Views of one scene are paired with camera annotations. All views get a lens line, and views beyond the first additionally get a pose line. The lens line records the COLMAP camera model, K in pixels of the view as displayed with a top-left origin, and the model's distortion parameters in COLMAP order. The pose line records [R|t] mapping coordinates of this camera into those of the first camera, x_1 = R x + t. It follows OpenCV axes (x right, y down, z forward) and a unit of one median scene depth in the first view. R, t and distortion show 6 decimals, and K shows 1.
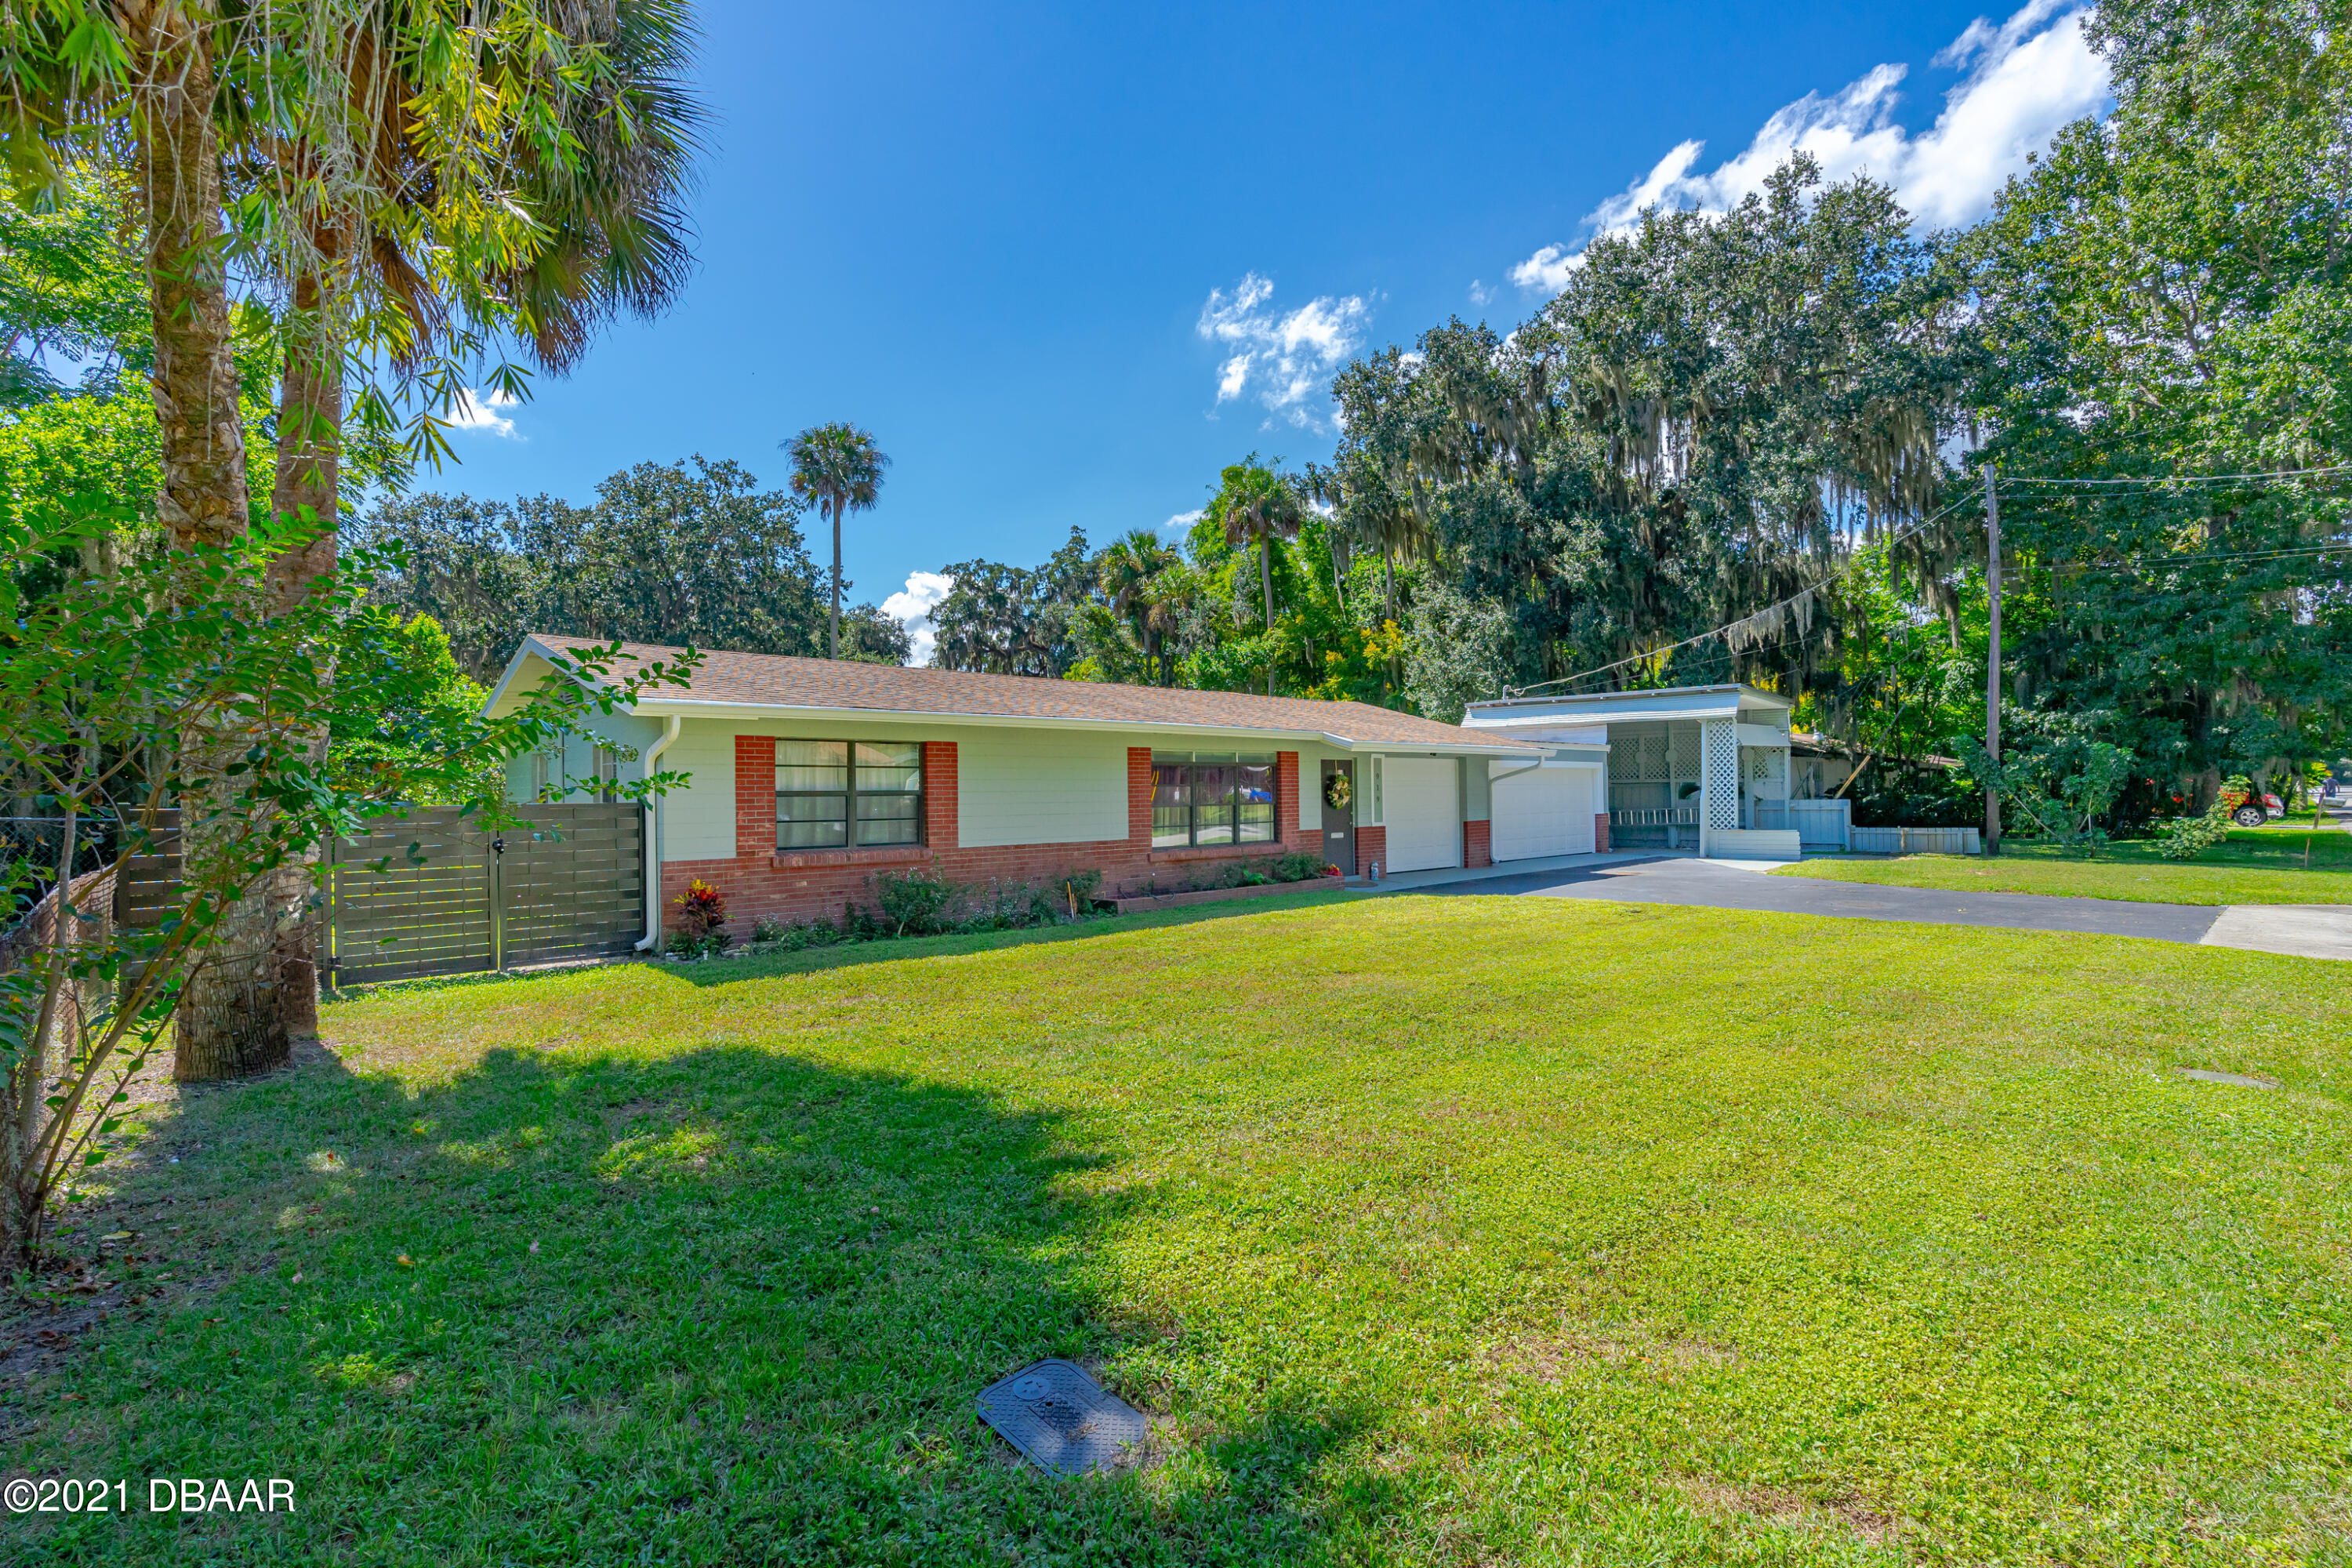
lens RADIAL K [[1069.6, 0, 1196.9], [0, 1069.6, 789.6], [0, 0, 1]] dist [0.001071, -0.000286]
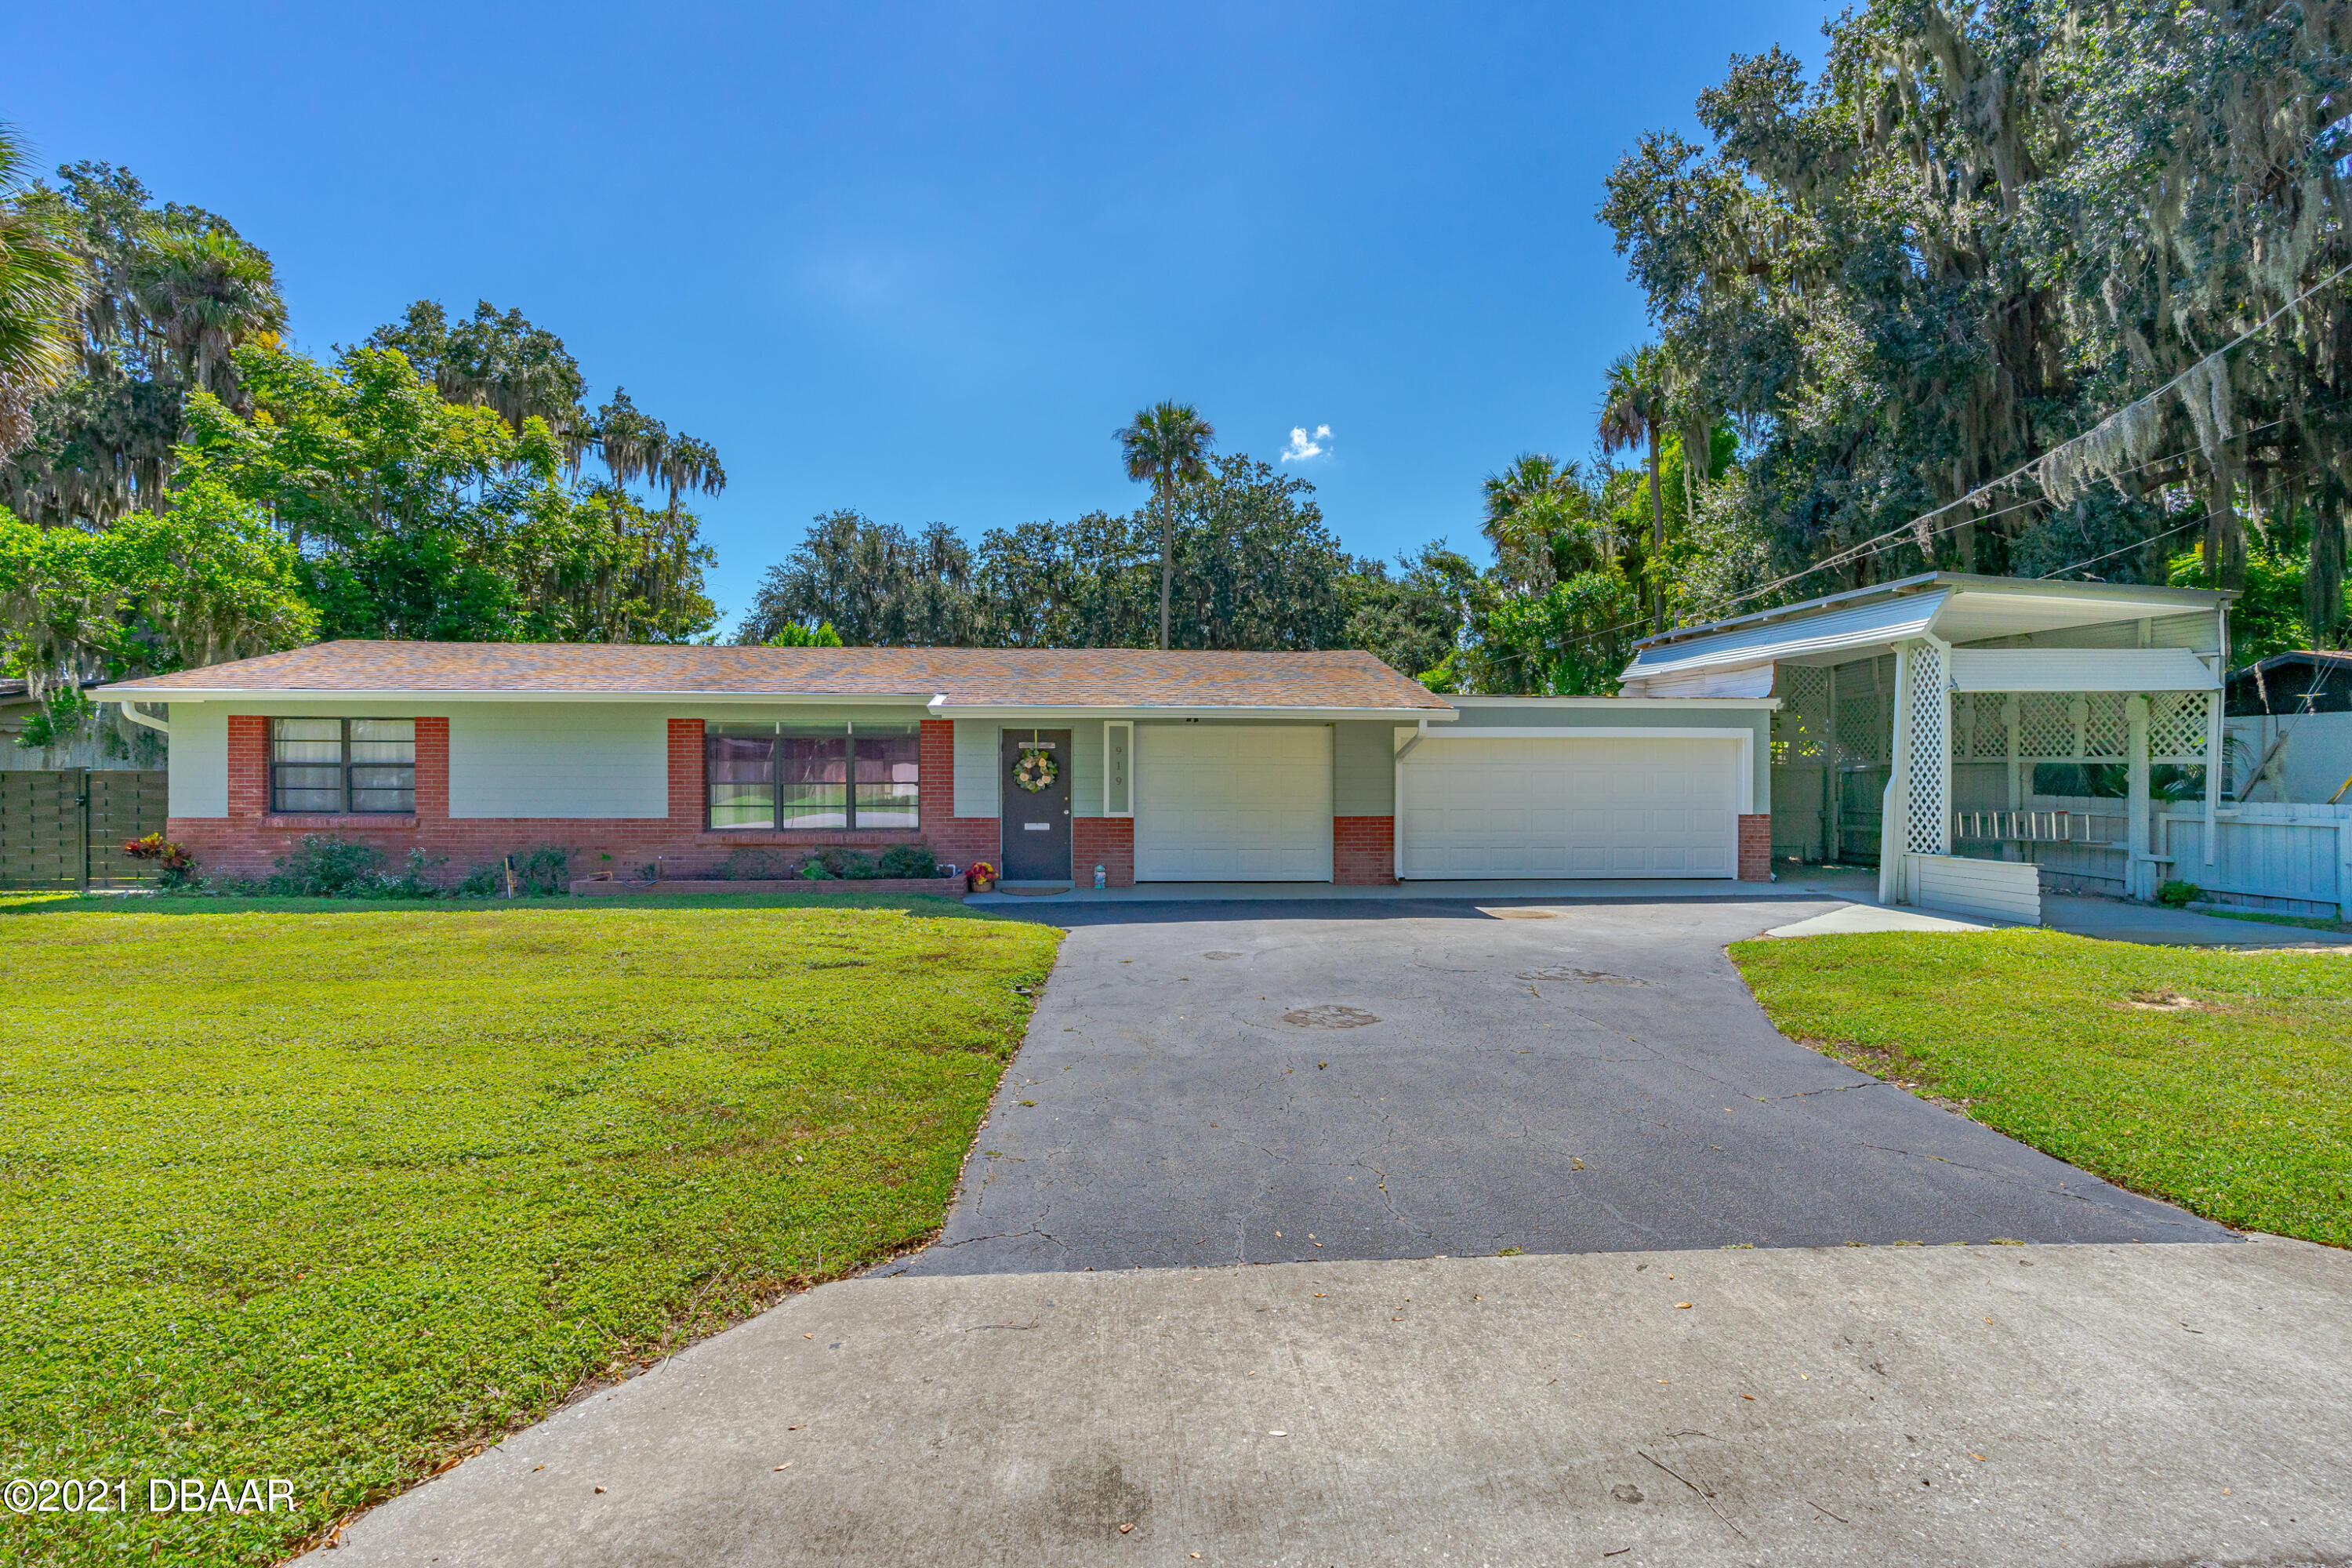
lens RADIAL K [[1069.6, 0, 1173.5], [0, 1069.6, 788.0], [0, 0, 1]] dist [0.001071, -0.000286]
pose [[0.766457, 0.024016, -0.641846, 0.712041], [-0.009620, 0.999618, 0.025914, -0.006508], [0.642223, -0.013687, 0.766395, 0.469222]]
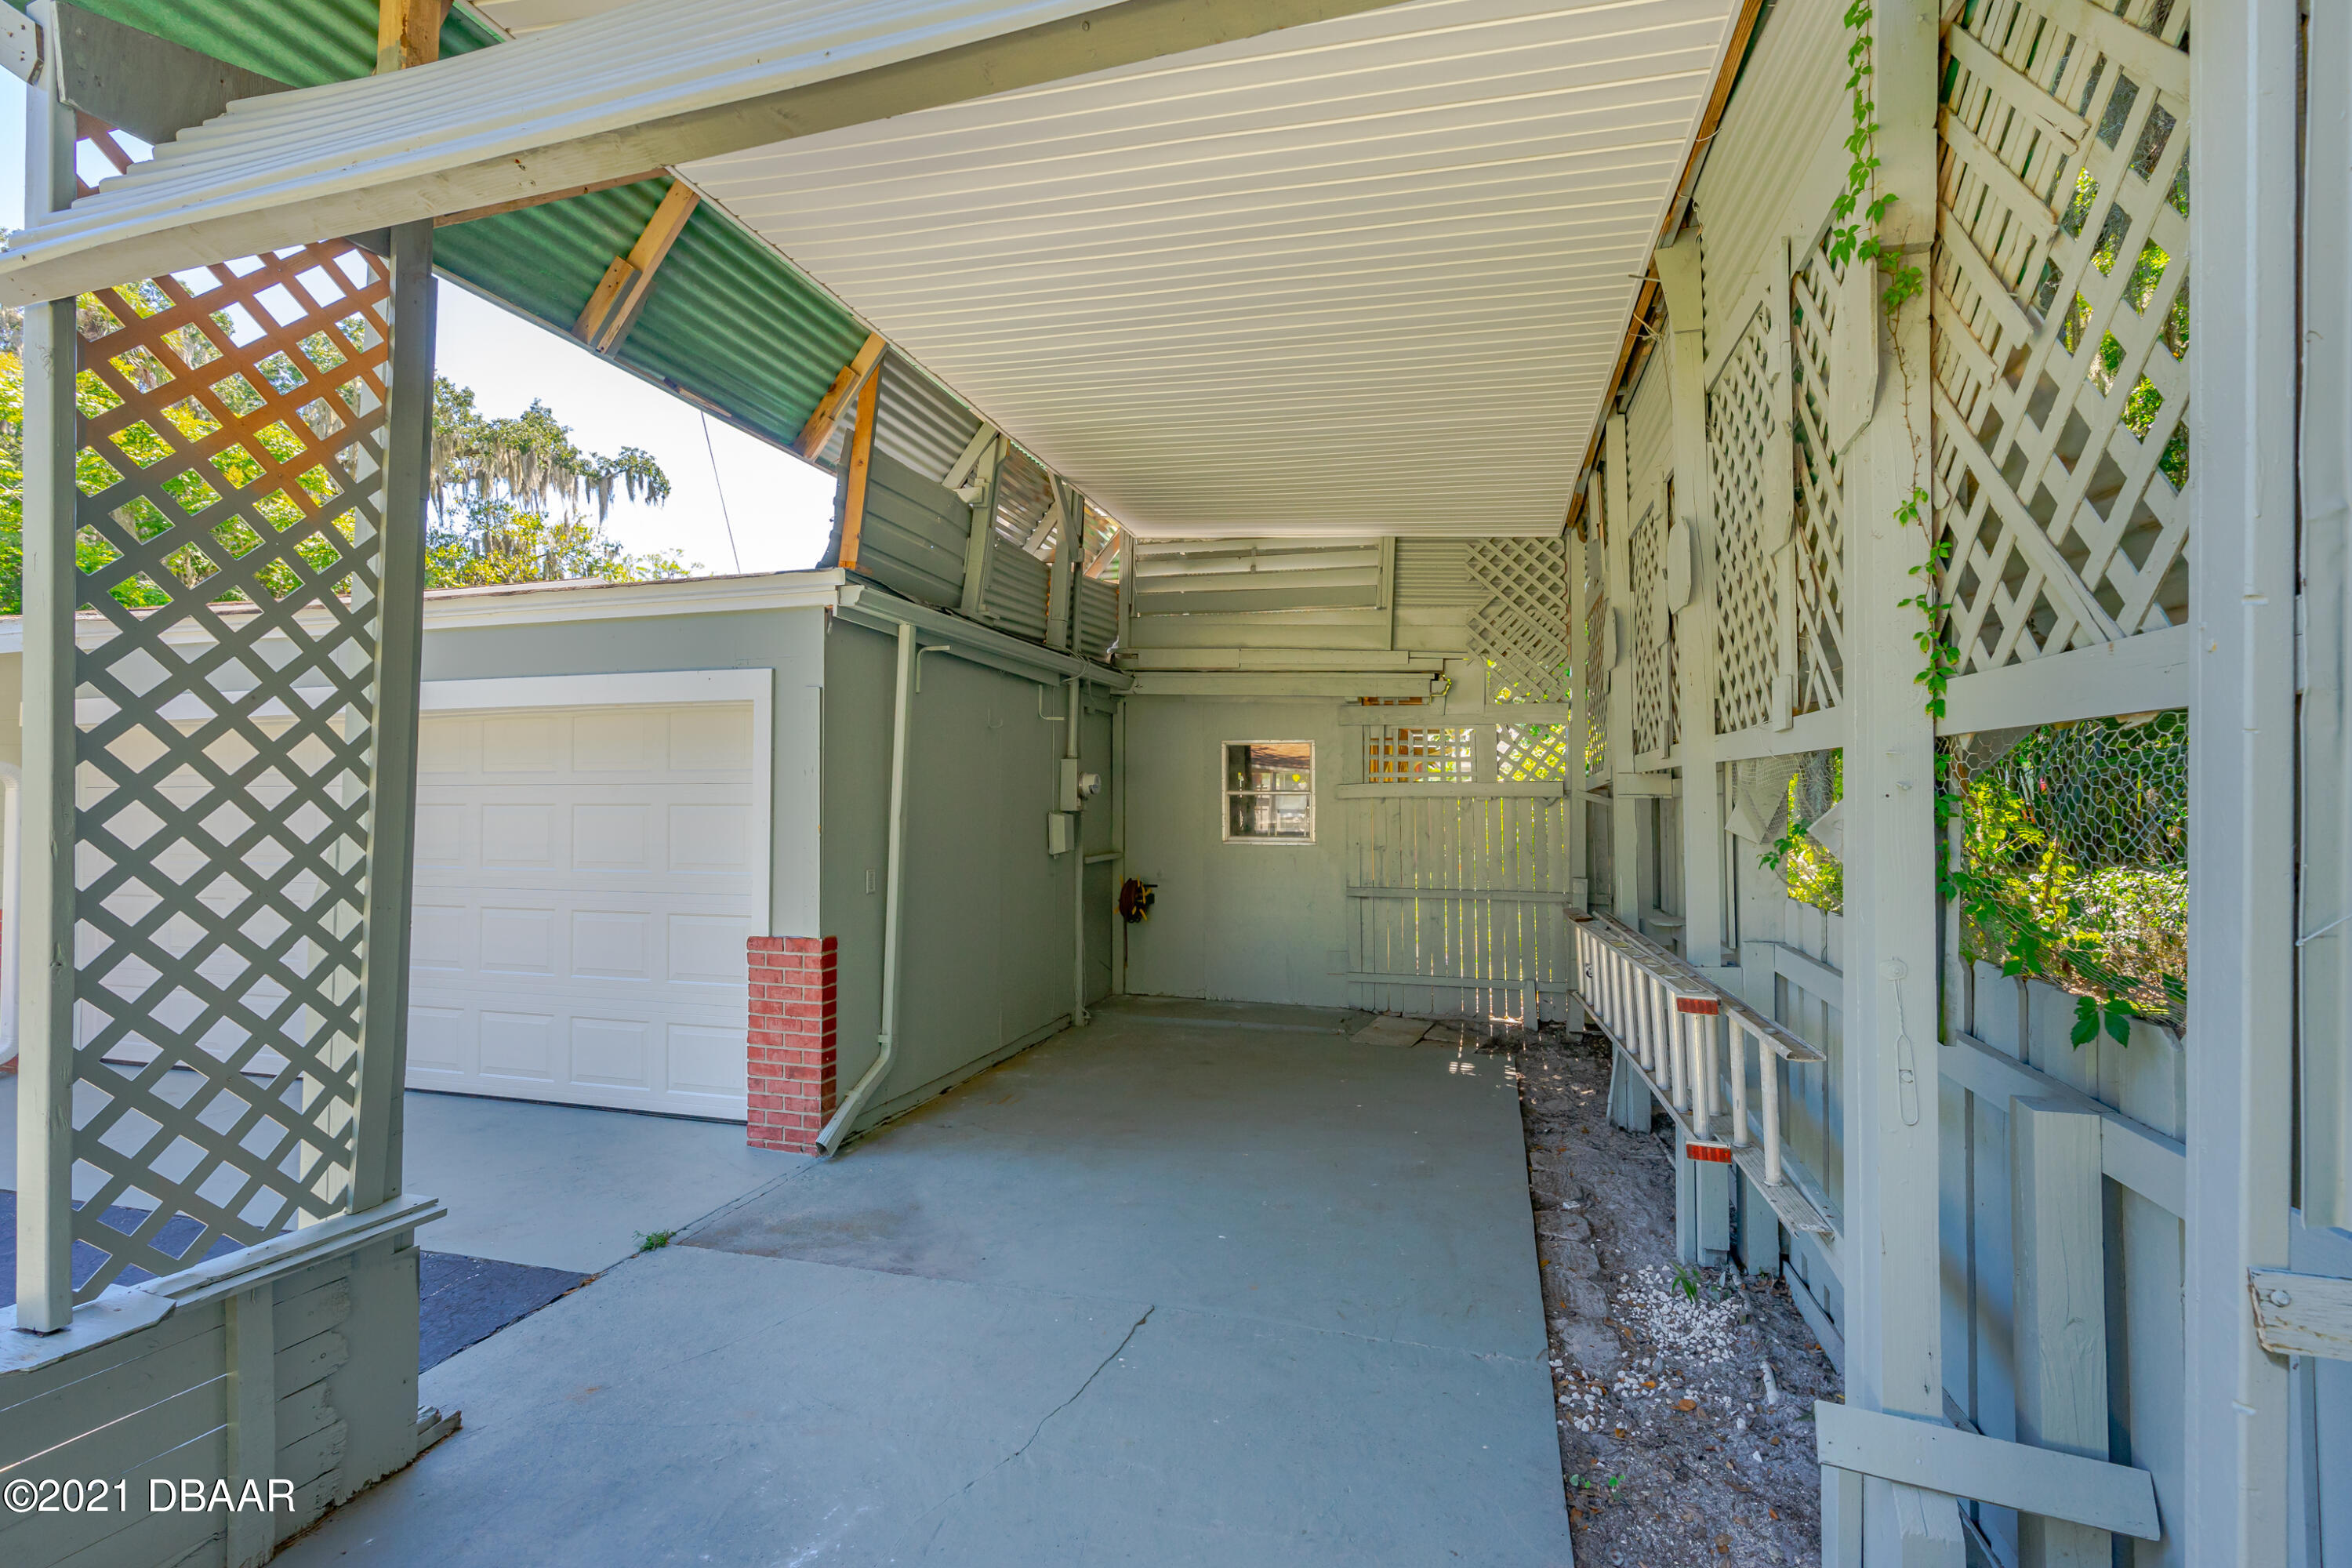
lens RADIAL K [[1069.6, 0, 1161.4], [0, 1069.6, 781.5], [0, 0, 1]] dist [0.001071, -0.000286]
pose [[0.481705, -0.004230, -0.876323, 0.810074], [-0.002295, 0.999979, -0.006089, -0.006034], [0.876330, 0.004944, 0.481686, 1.333213]]
